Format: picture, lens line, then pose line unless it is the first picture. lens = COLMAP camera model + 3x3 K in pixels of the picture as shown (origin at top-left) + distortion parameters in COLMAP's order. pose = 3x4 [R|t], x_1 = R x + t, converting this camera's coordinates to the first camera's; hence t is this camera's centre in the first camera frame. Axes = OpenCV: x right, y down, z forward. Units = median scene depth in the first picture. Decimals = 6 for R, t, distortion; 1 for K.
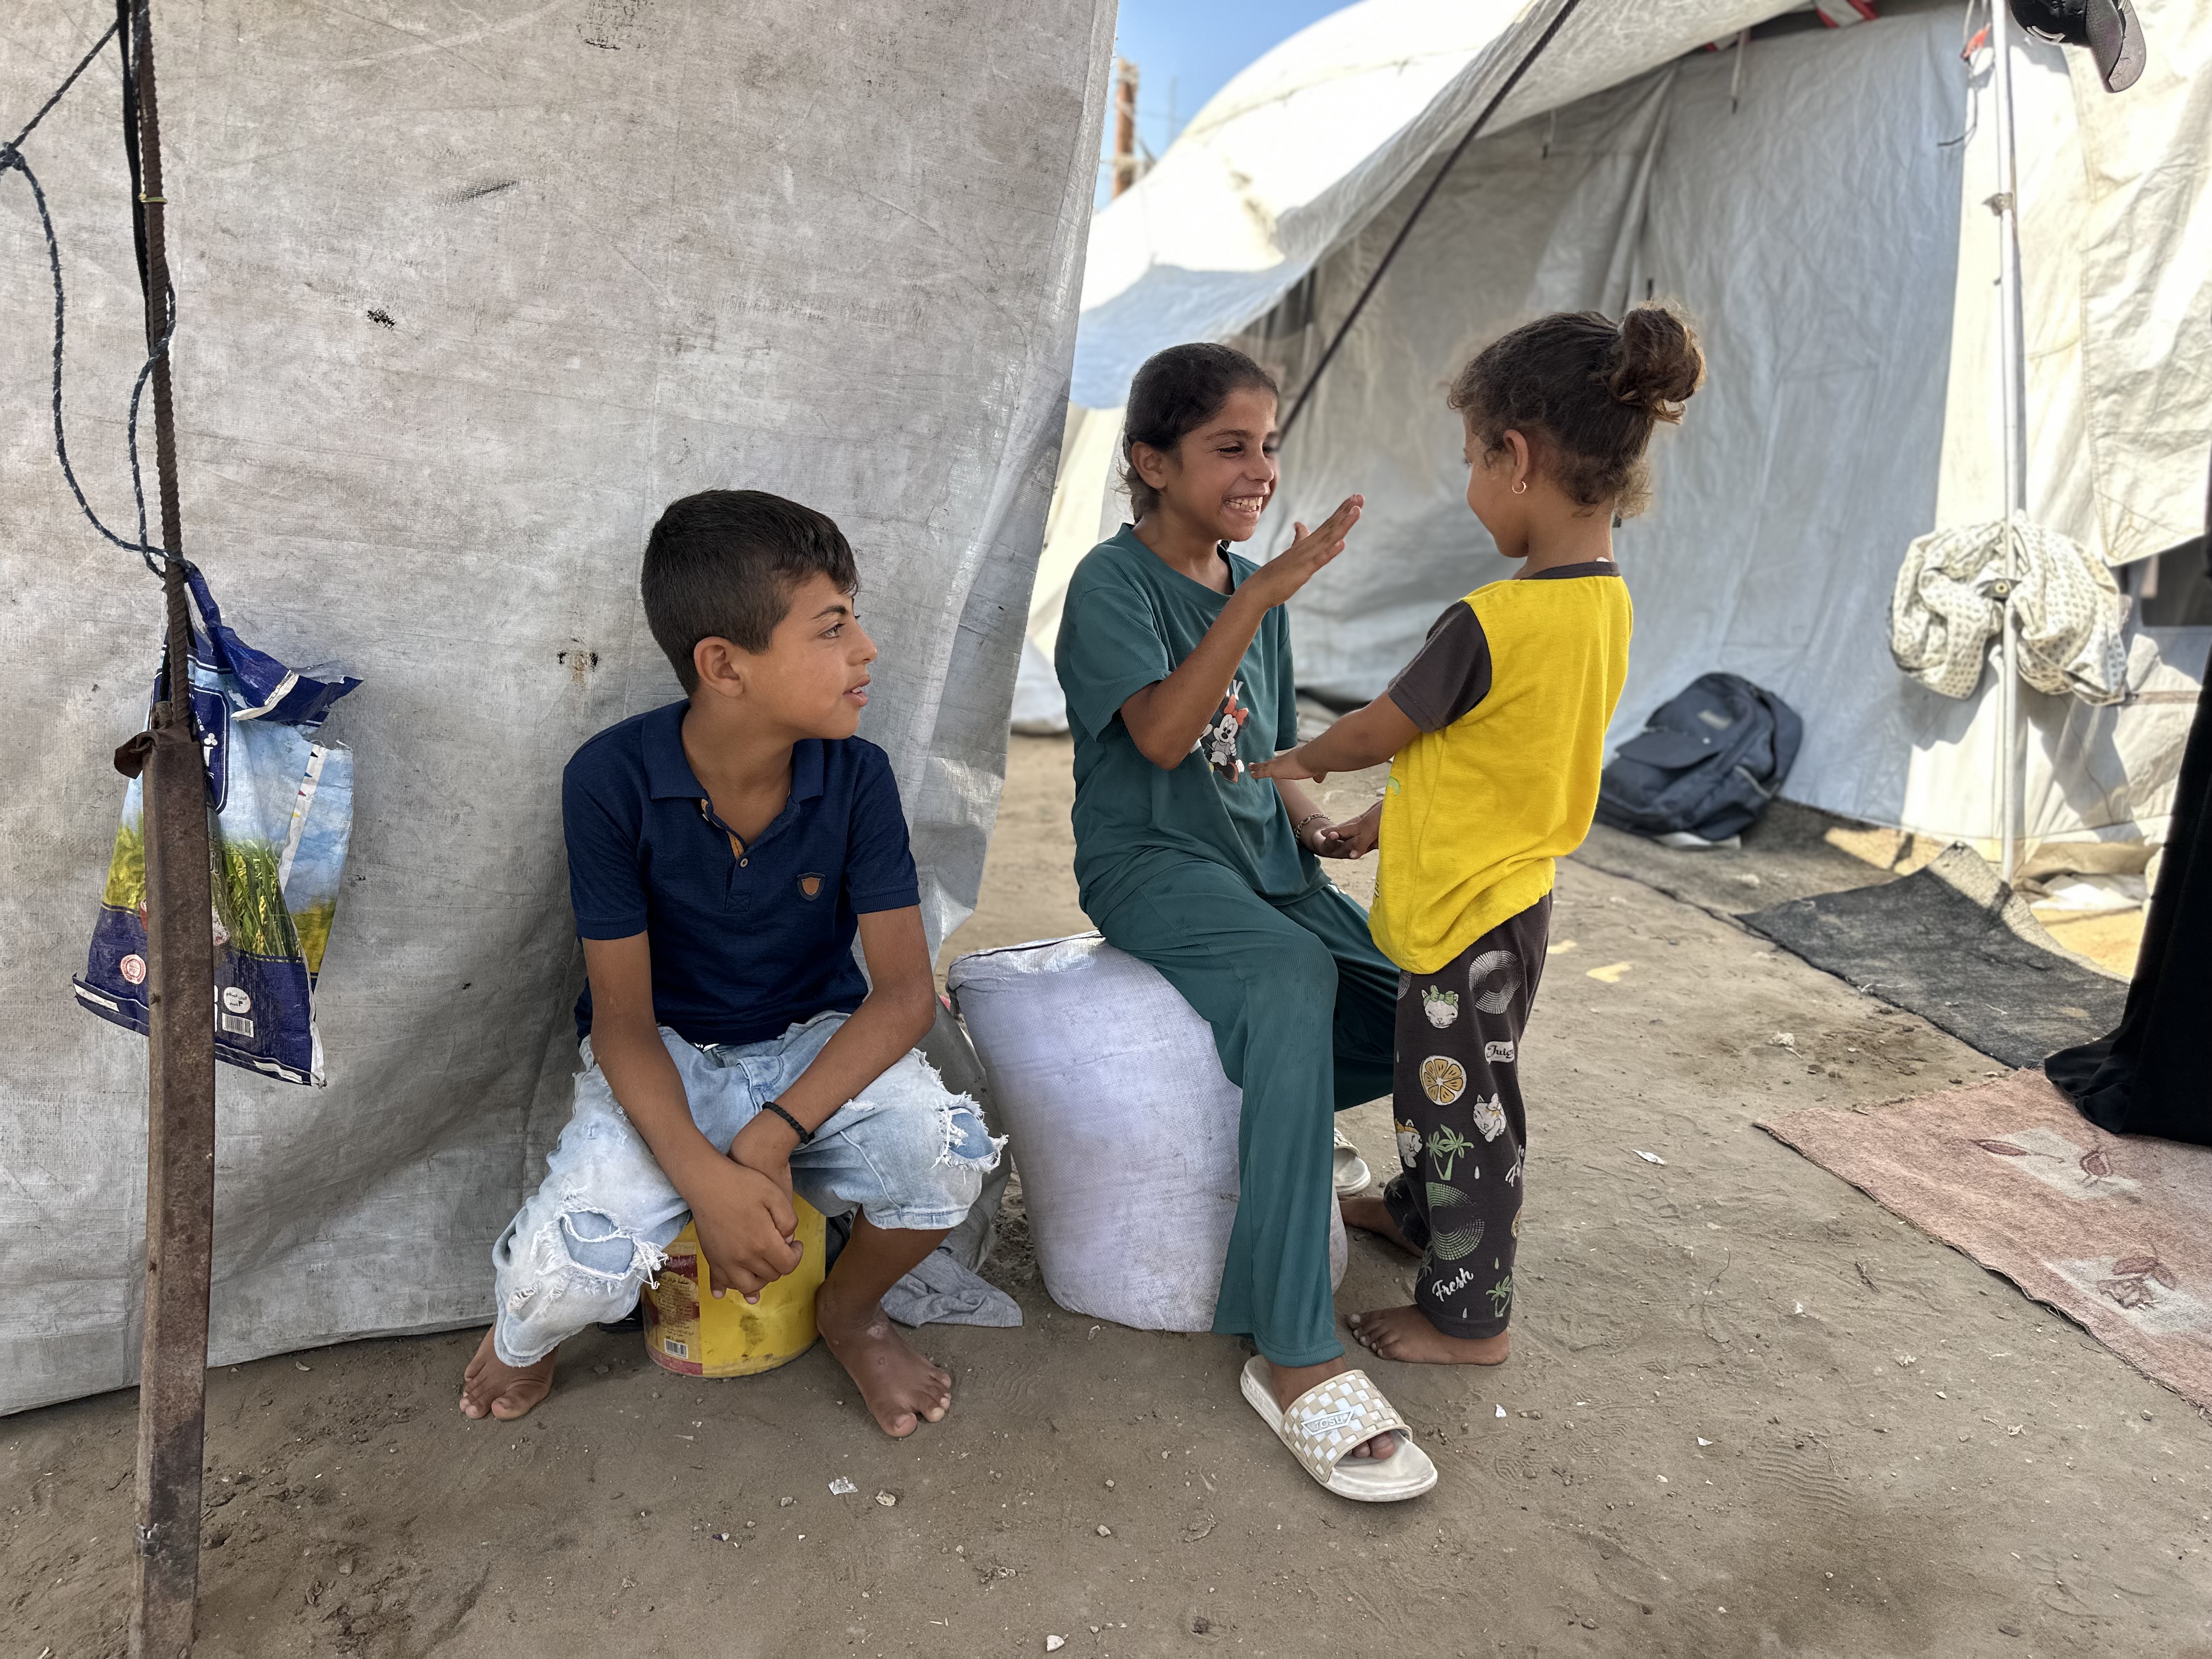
lens RADIAL K [[1527.4, 0, 1096.7], [0, 1527.4, 818.5], [0, 0, 1]] dist [-0.018727, -0.009093]
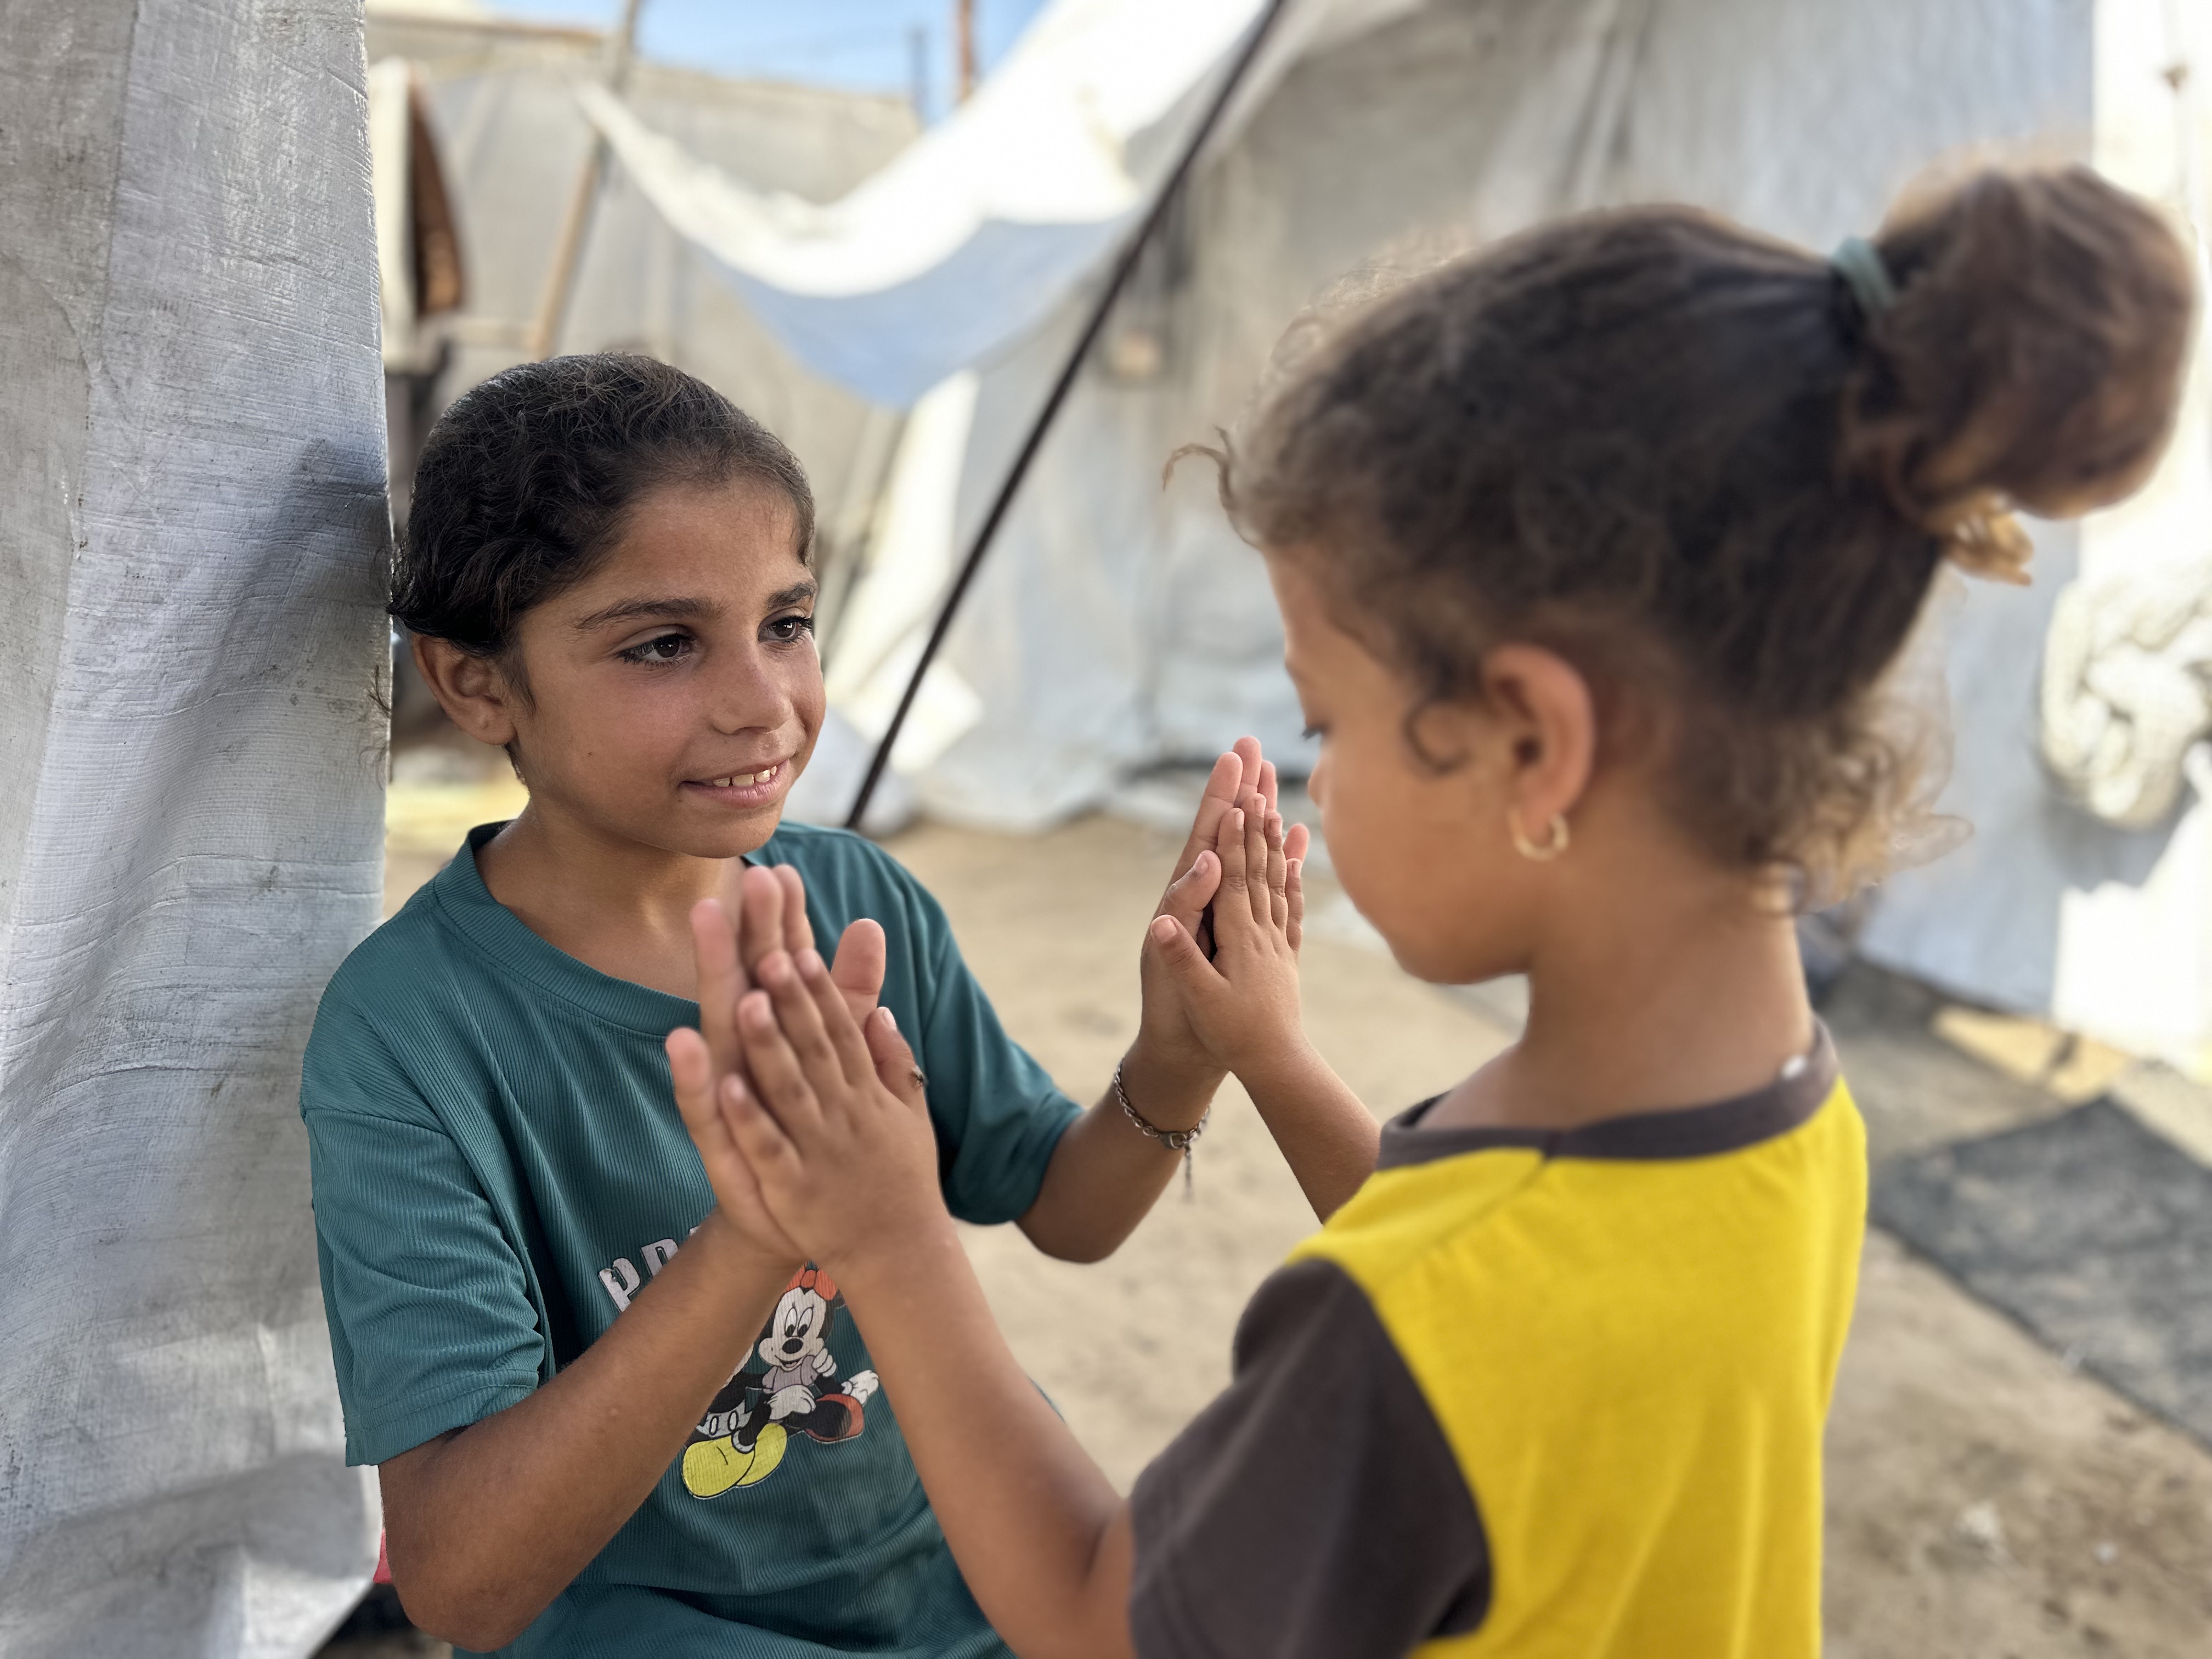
lens RADIAL K [[1527.4, 0, 1115.5], [0, 1527.4, 844.6], [0, 0, 1]] dist [-0.018727, -0.009093]
pose [[0.997808, -0.051502, 0.041562, 0.103359], [0.050512, 0.998422, 0.024544, -0.121568], [-0.042761, -0.022391, 0.998834, 0.397092]]
